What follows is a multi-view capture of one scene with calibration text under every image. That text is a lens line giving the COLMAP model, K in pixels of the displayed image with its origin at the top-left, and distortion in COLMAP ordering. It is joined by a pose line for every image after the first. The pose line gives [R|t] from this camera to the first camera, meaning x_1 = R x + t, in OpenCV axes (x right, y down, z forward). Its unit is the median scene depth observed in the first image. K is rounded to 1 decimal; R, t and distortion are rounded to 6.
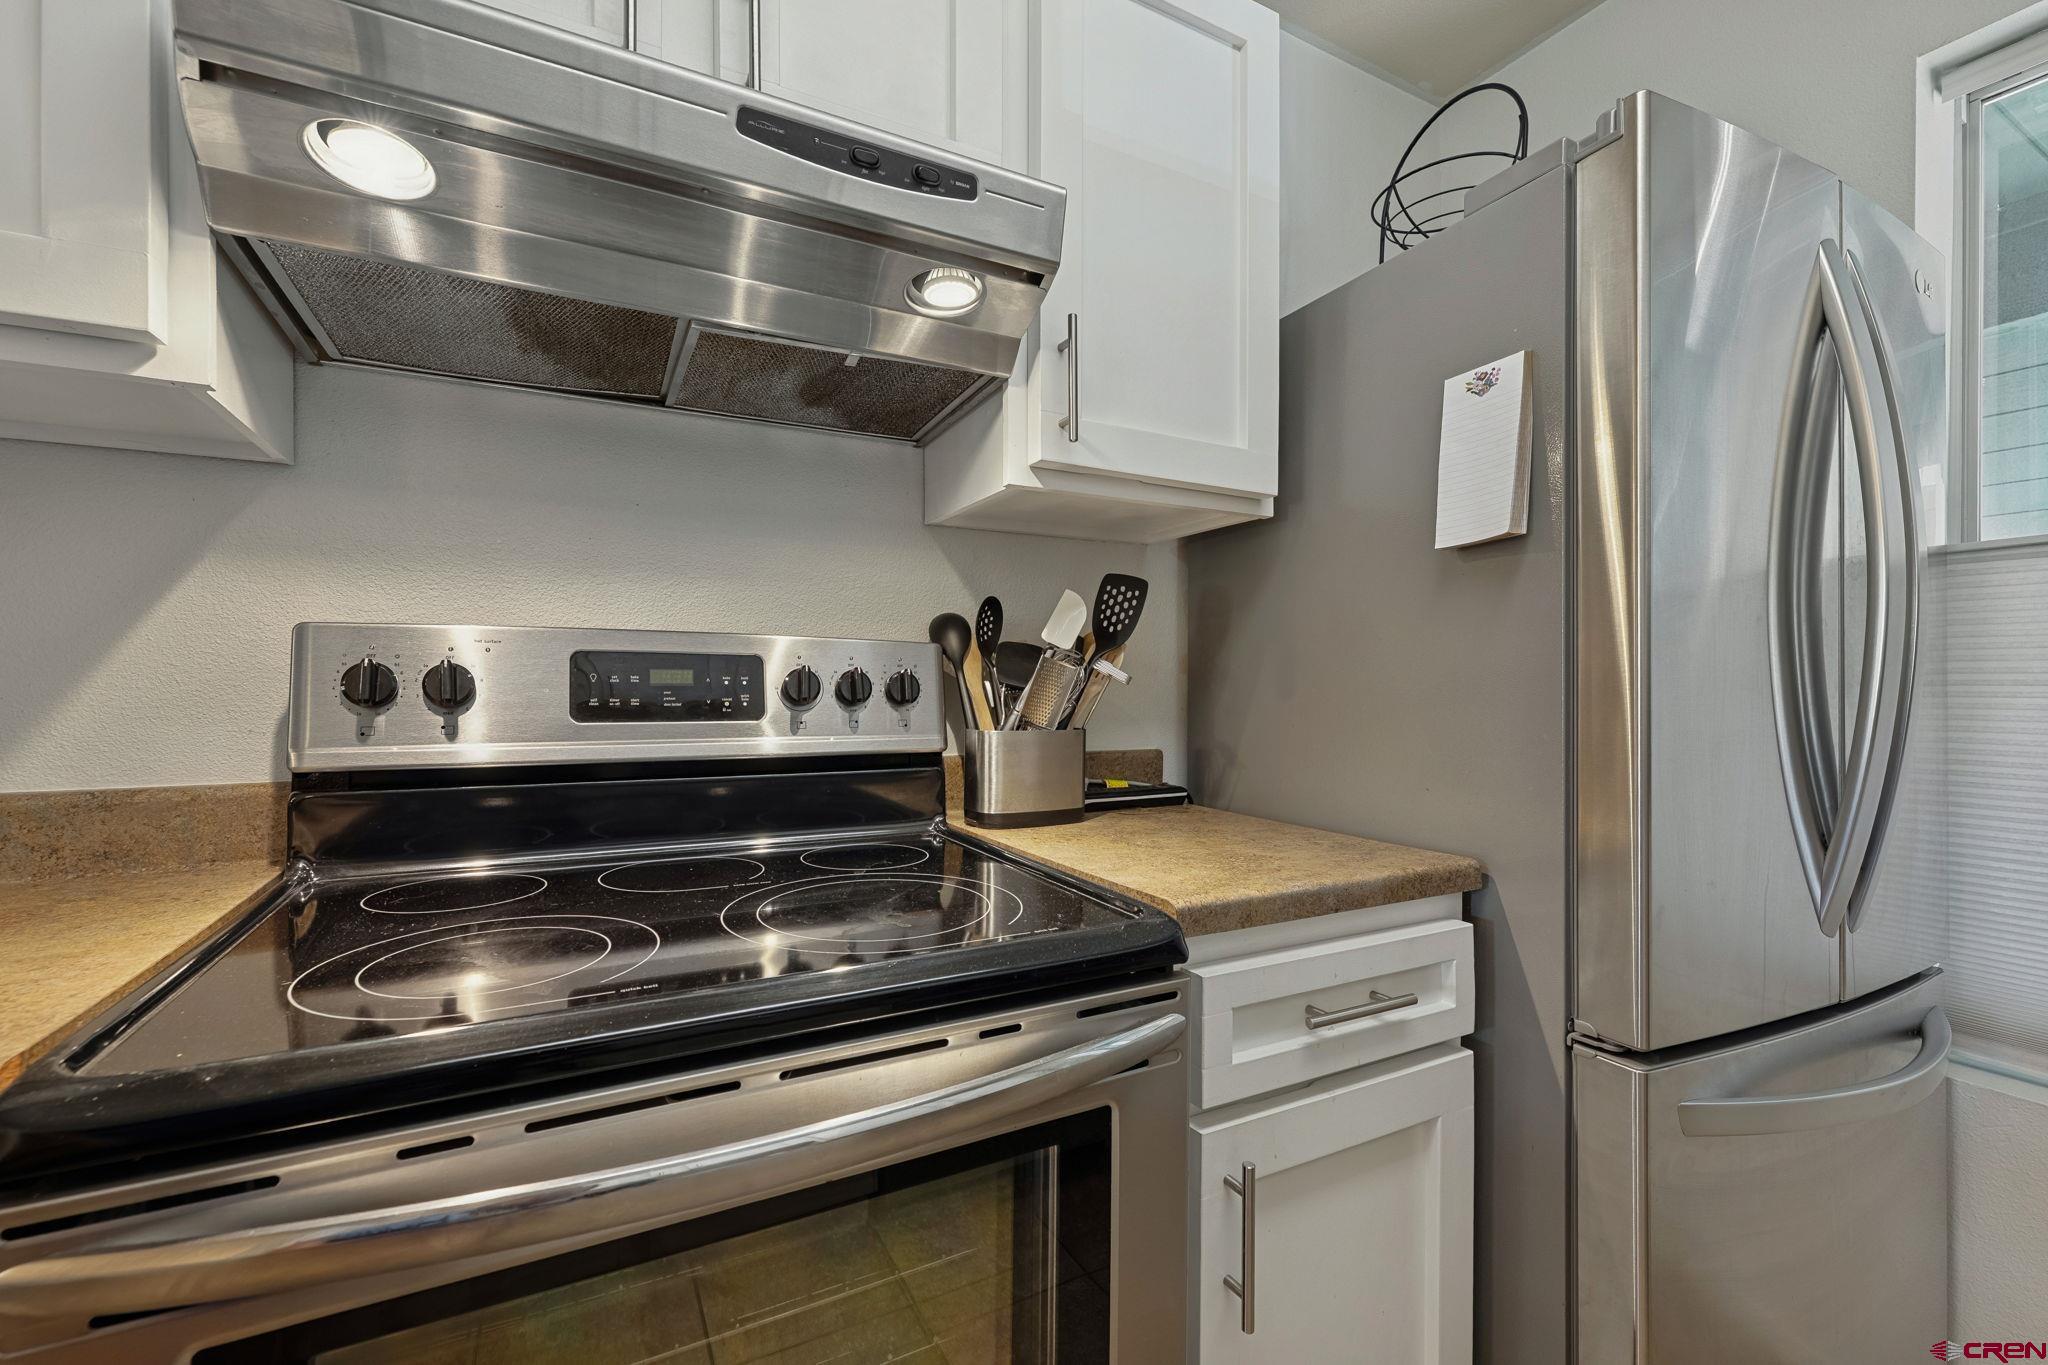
lens RADIAL K [[848.4, 0, 1024.9], [0, 848.4, 692.6], [0, 0, 1]] dist [0.001678, 0.000208]
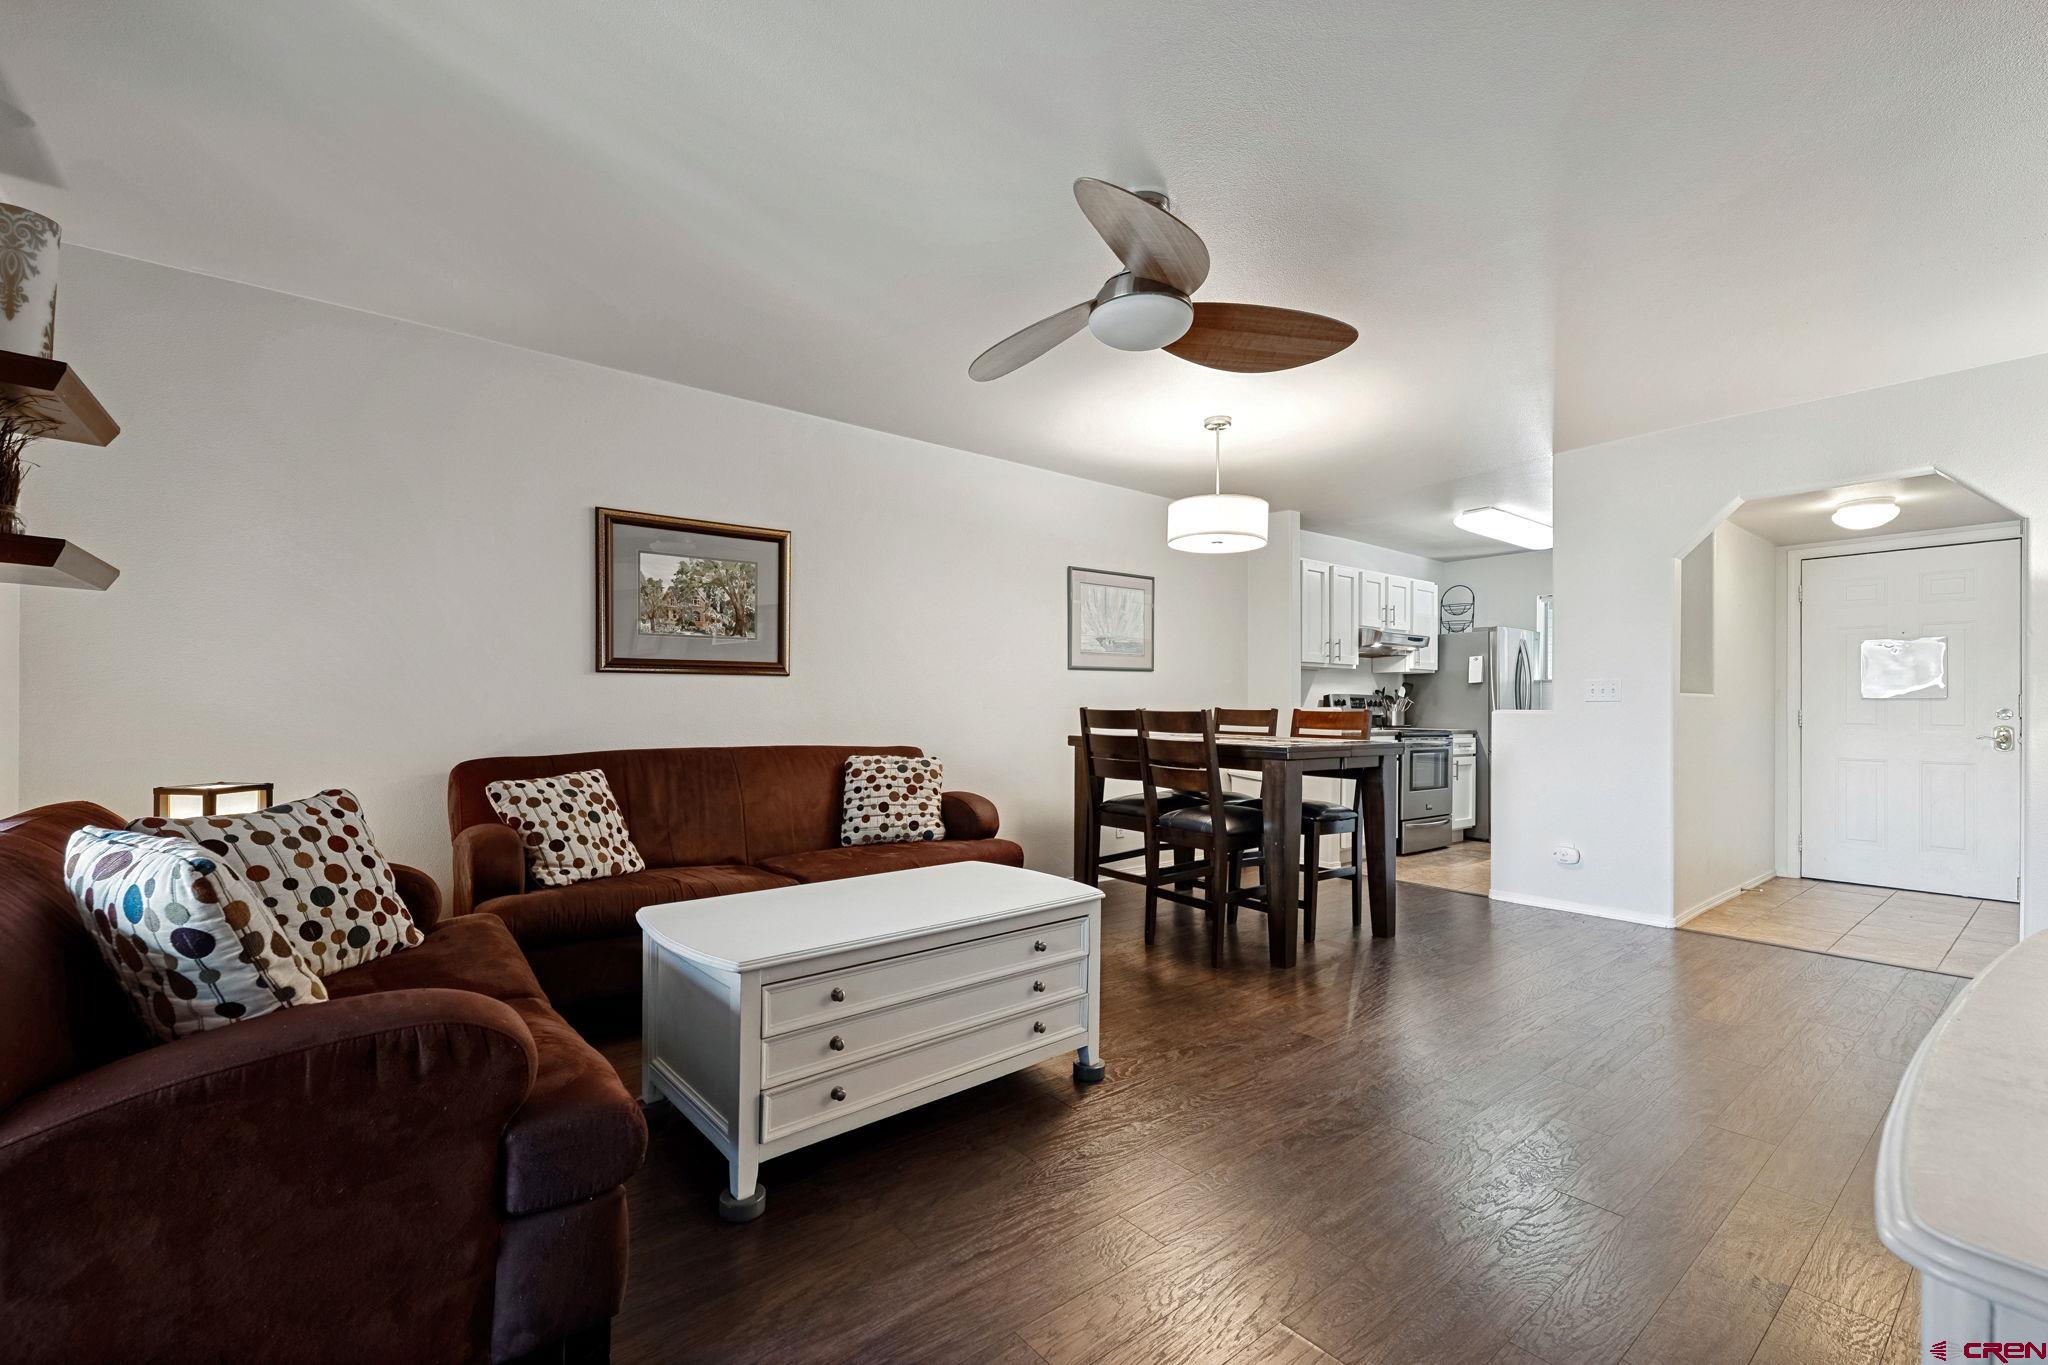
lens RADIAL K [[826.8, 0, 1030.6], [0, 826.8, 705.7], [0, 0, 1]] dist [0.001121, 0.000024]
pose [[0.986282, 0.005685, 0.164973, -3.878670], [-0.005052, 0.999978, -0.004256, 0.051727], [-0.164994, 0.003364, 0.986289, -4.709584]]
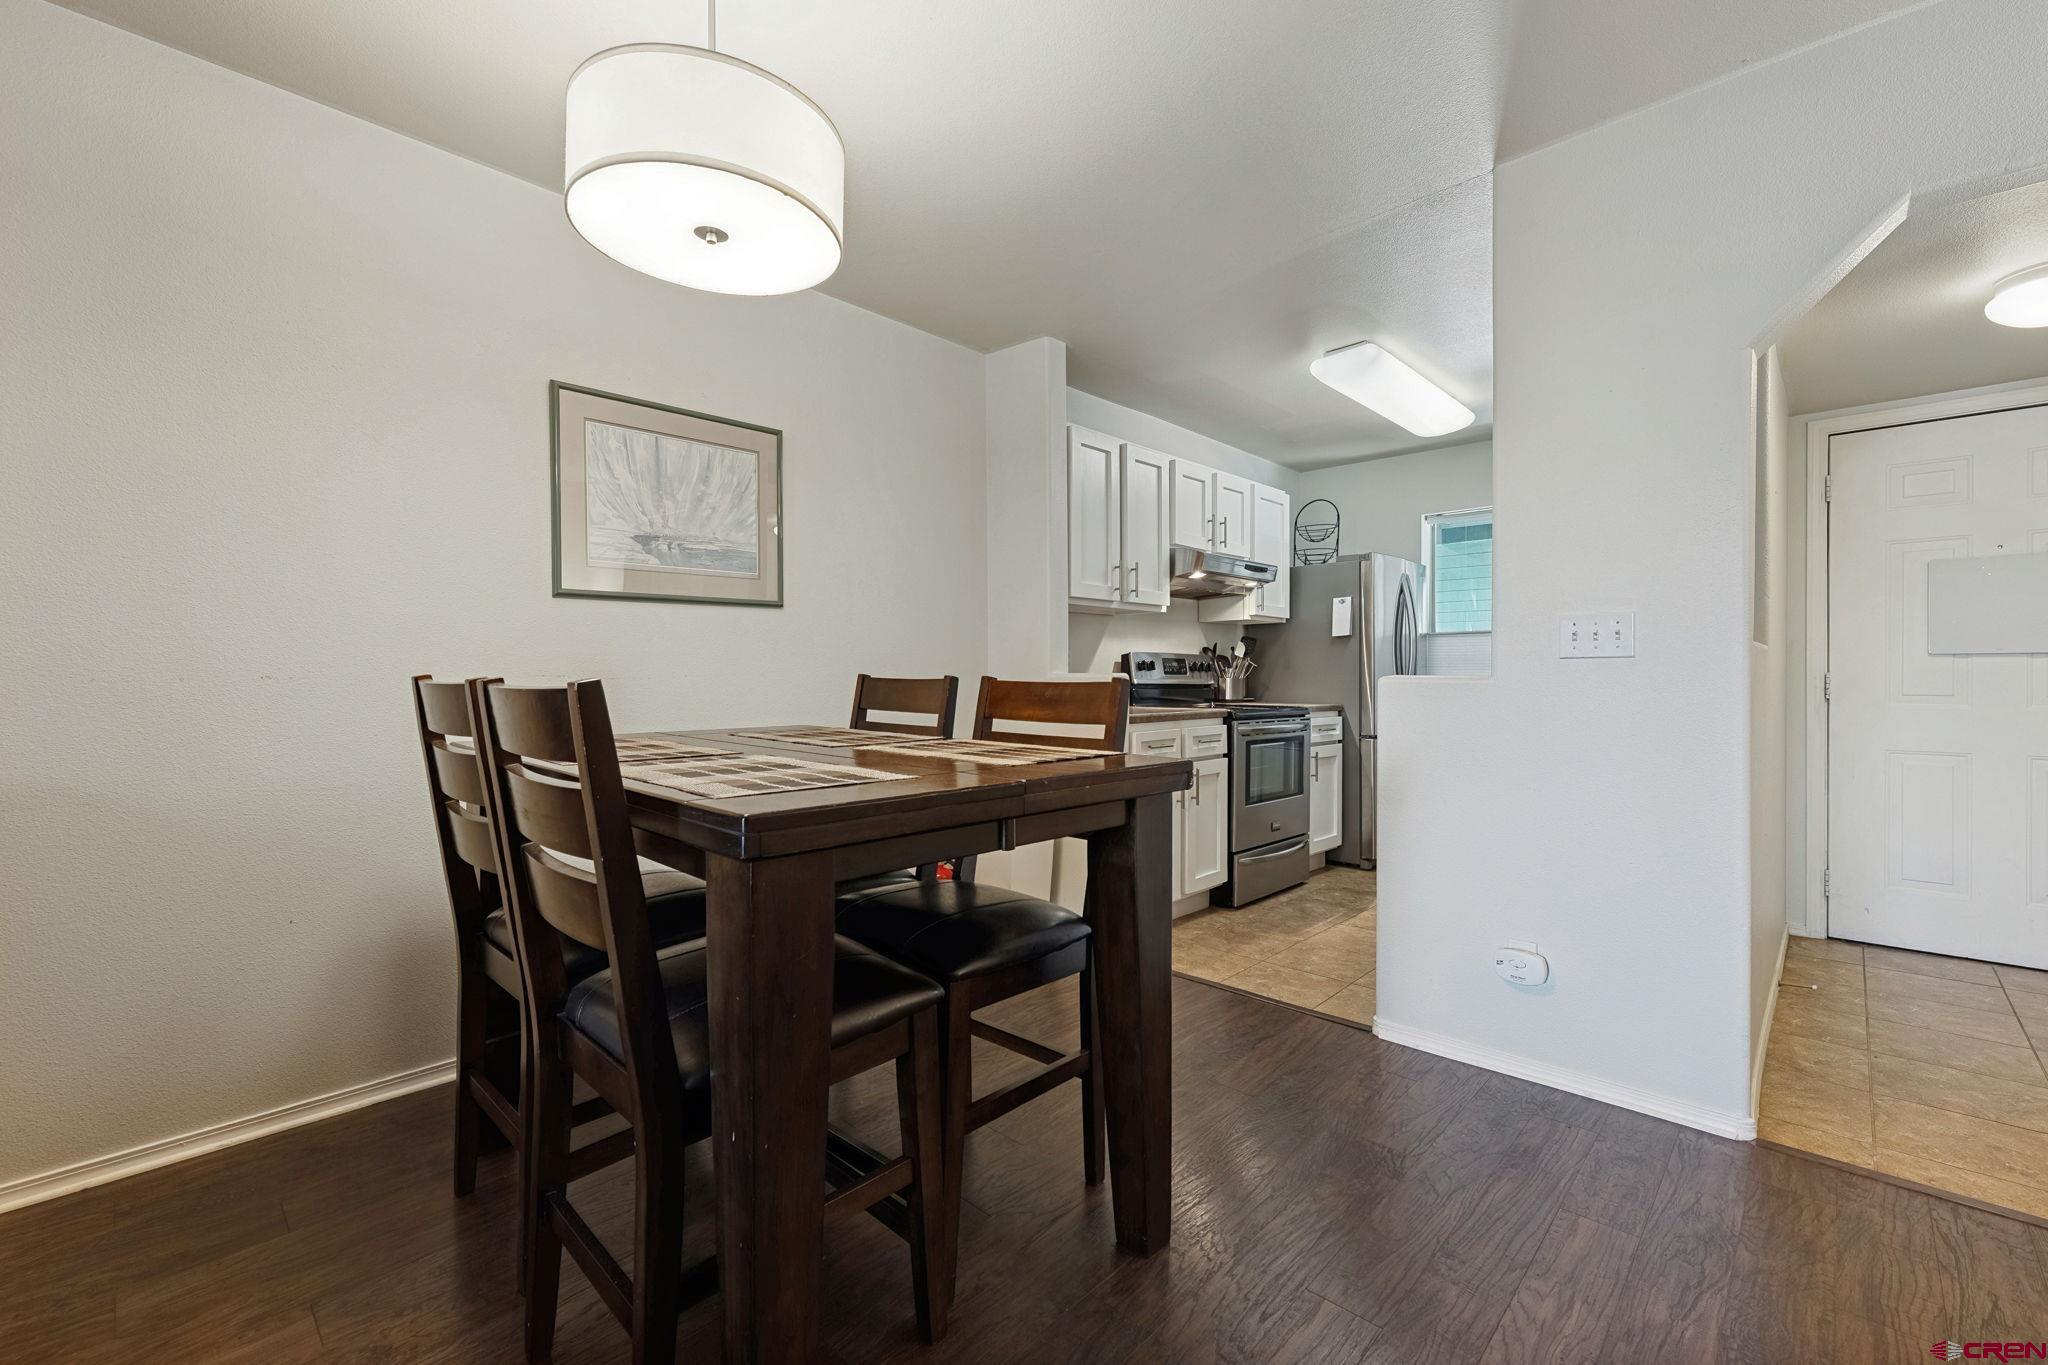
lens RADIAL K [[839.1, 0, 1024.0], [0, 839.1, 682.5], [0, 0, 1]] dist [0.001055, 0.000132]
pose [[0.953473, -0.003073, 0.301463, -2.394306], [0.001175, 0.999978, 0.006475, 0.044261], [-0.301477, -0.005819, 0.953456, -2.726960]]
